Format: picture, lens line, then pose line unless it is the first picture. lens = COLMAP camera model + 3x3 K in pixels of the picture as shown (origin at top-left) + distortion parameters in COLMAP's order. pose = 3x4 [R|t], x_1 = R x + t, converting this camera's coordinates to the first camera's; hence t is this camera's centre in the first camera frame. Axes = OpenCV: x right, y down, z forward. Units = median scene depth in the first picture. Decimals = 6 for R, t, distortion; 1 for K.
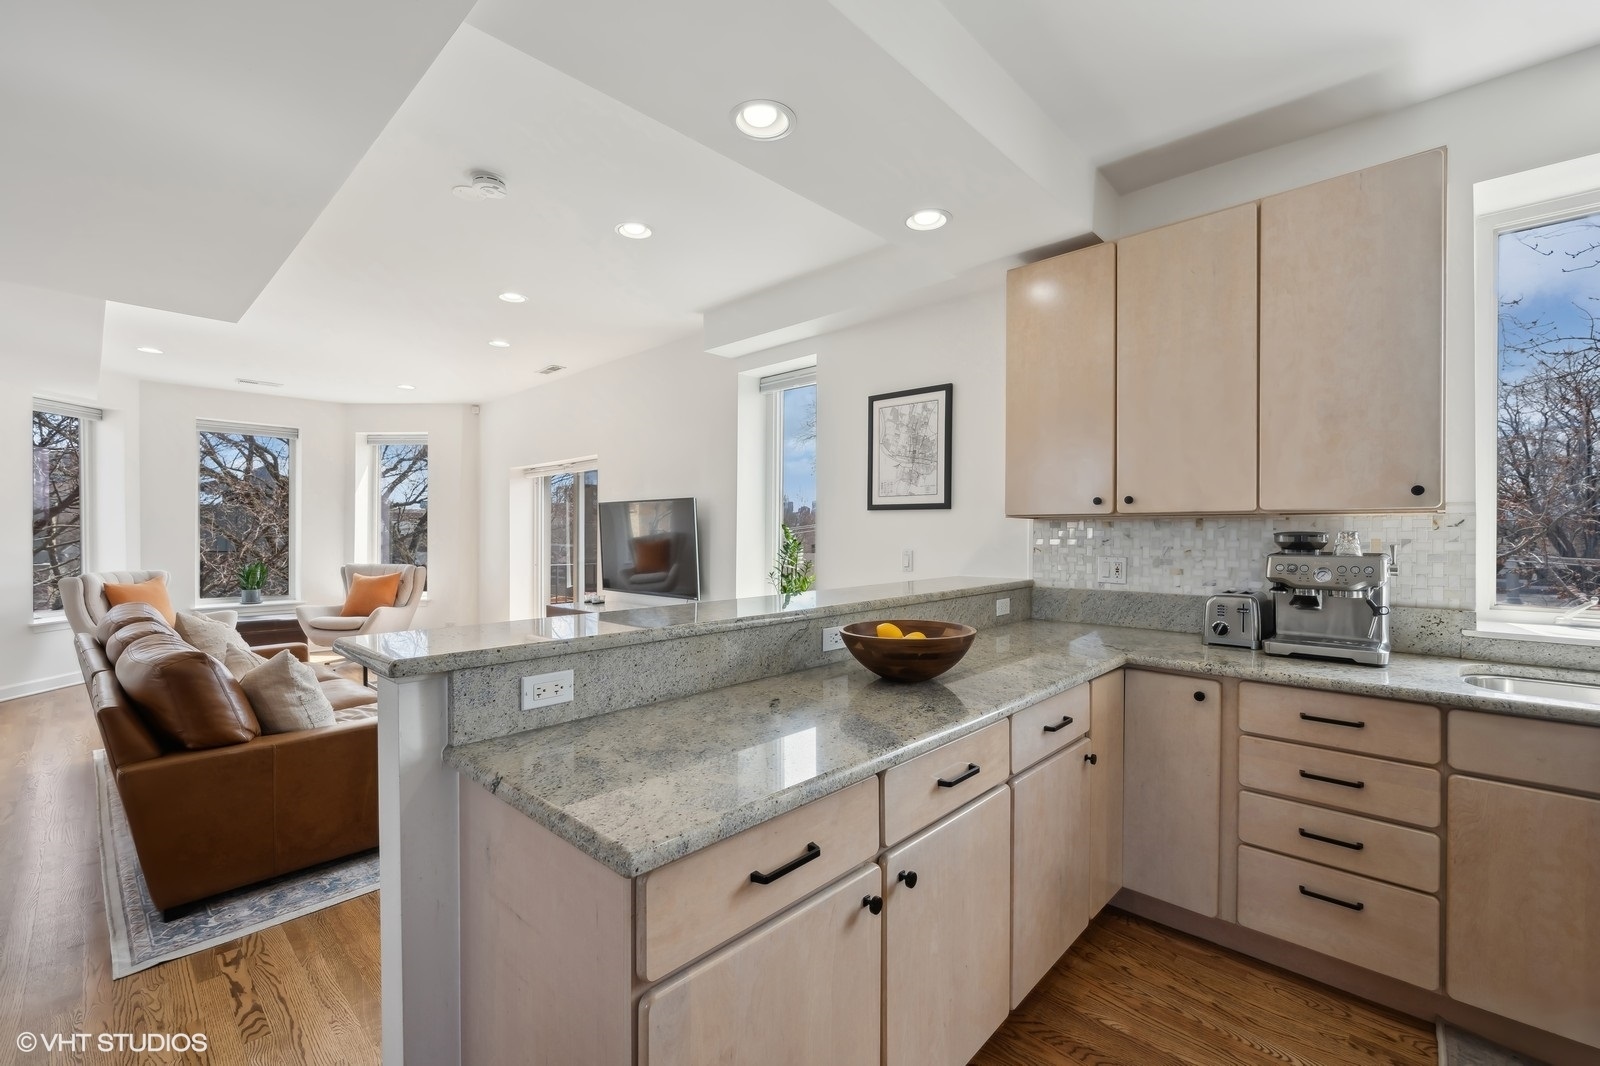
lens RADIAL K [[677.2, 0, 804.8], [0, 677.2, 537.5], [0, 0, 1]] dist [-0.001185, 0.000130]
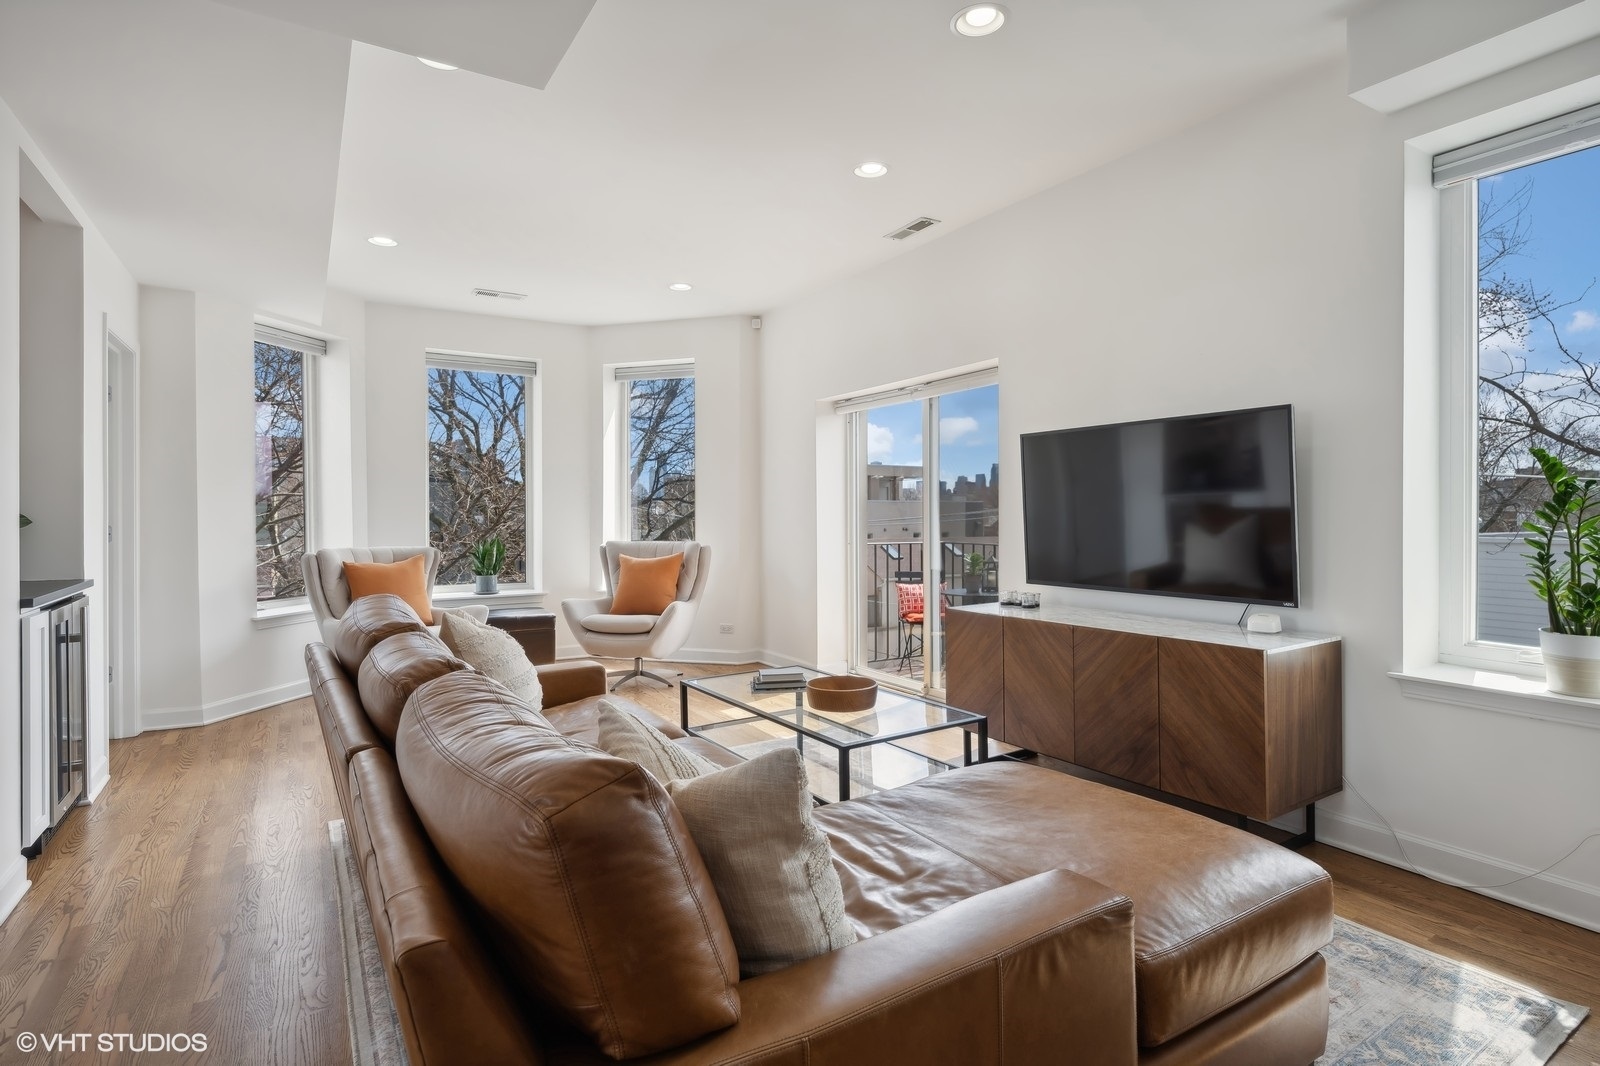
lens RADIAL K [[810.8, 0, 804.4], [0, 810.8, 521.6], [0, 0, 1]] dist [-0.000121, 0.000343]
pose [[0.966053, -0.004821, -0.258299, -0.493201], [0.005754, 0.999979, 0.002858, 0.034094], [0.258280, -0.004247, 0.966061, 0.443227]]
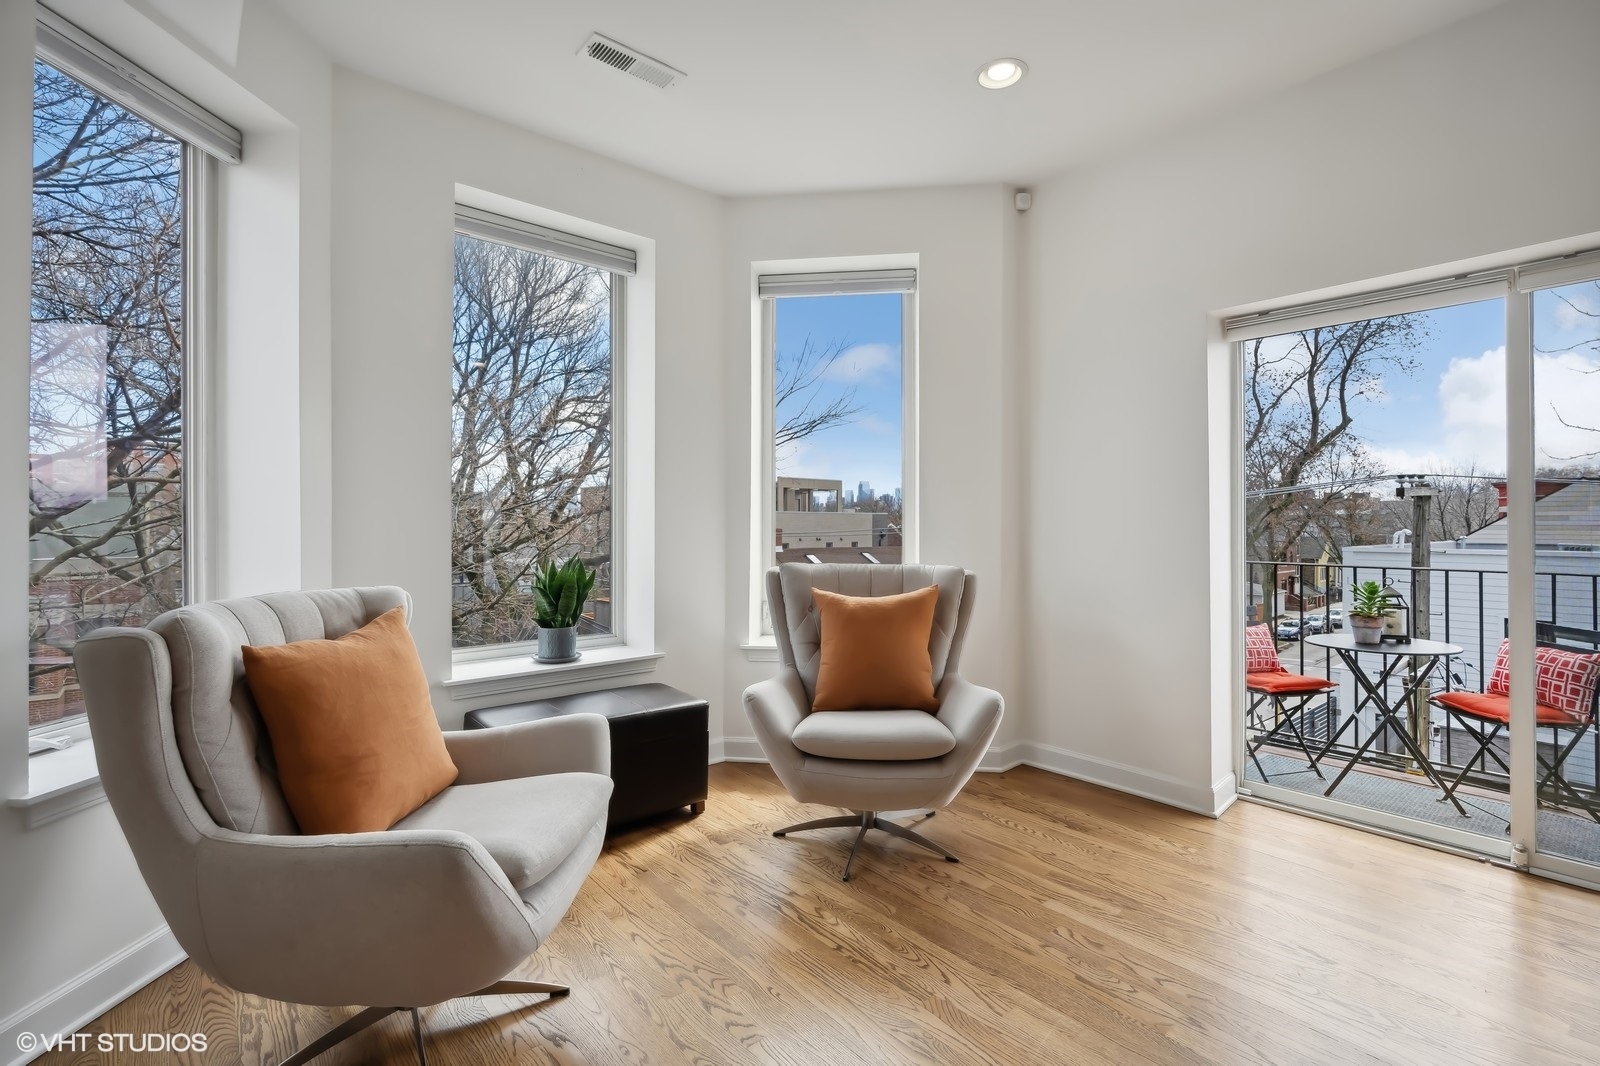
lens RADIAL K [[731.7, 0, 798.9], [0, 731.7, 524.1], [0, 0, 1]] dist [-0.003984, -0.000066]
pose [[0.993663, -0.001871, -0.112388, -1.279627], [0.001054, 0.999973, -0.007327, 0.038474], [0.112398, 0.007162, 0.993637, 1.185490]]
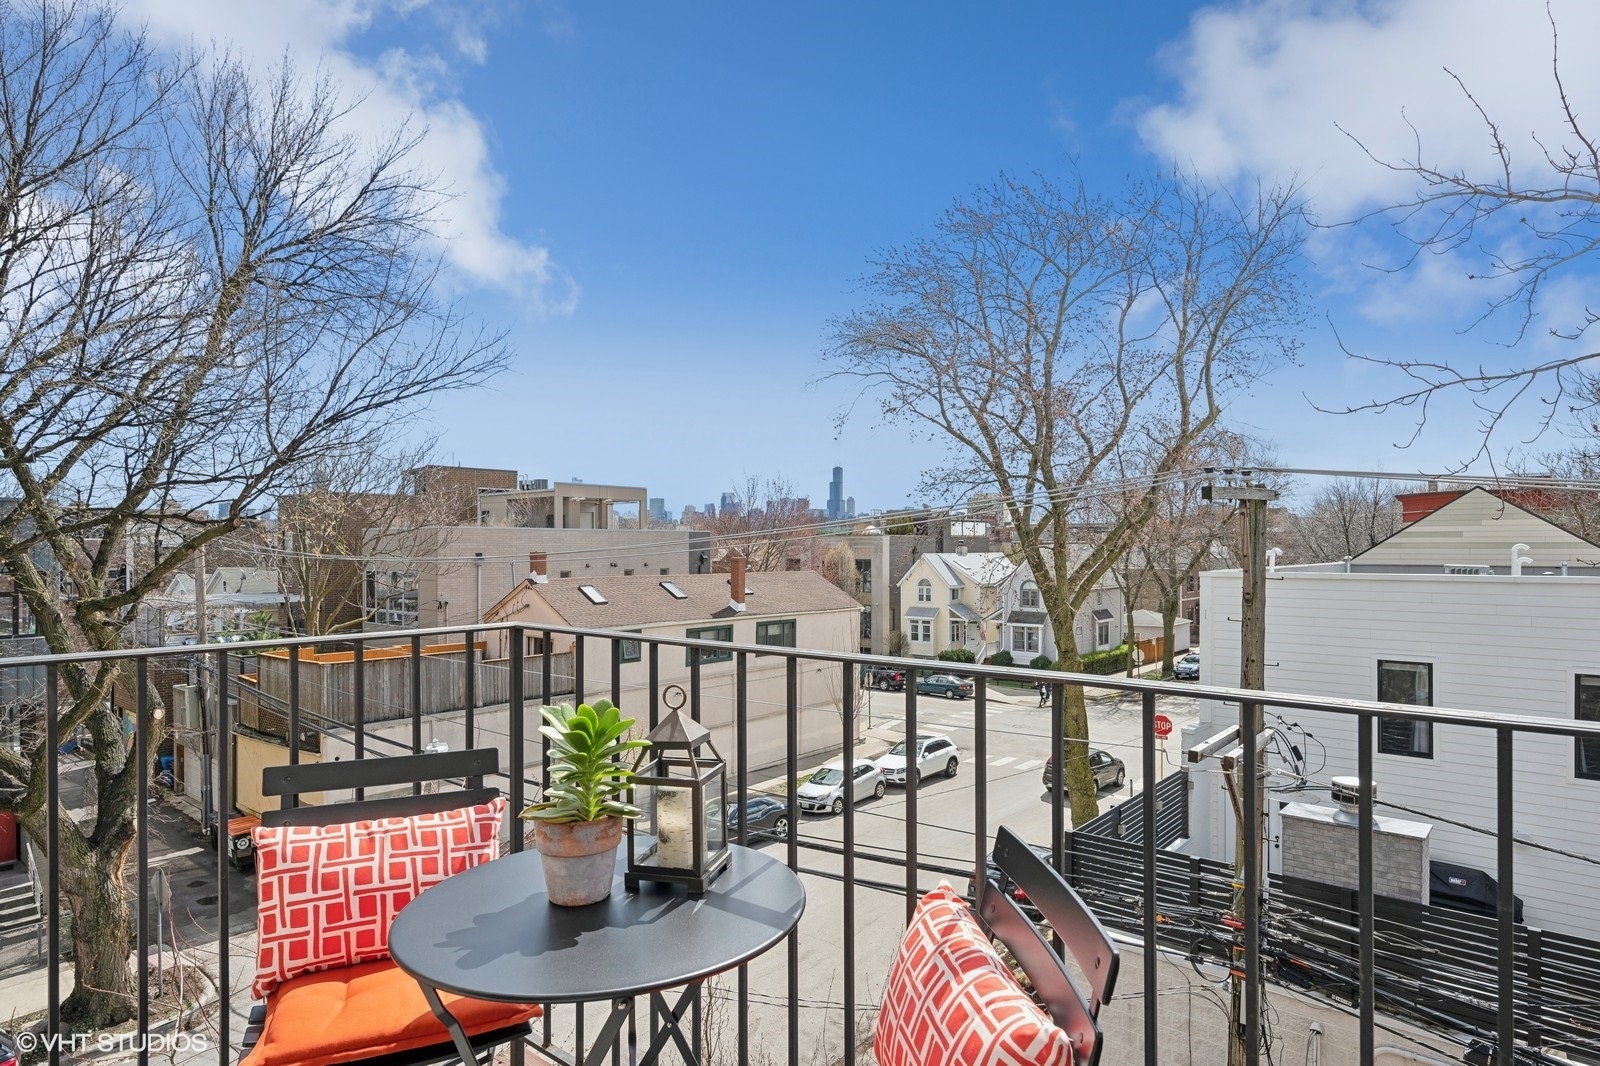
lens RADIAL K [[902.8, 0, 801.9], [0, 902.8, 550.7], [0, 0, 1]] dist [-0.001215, 0.000413]
pose [[0.998498, -0.005370, 0.054532, -0.520750], [0.005413, 0.999985, -0.000641, 0.044726], [-0.054528, 0.000936, 0.998512, 1.889526]]
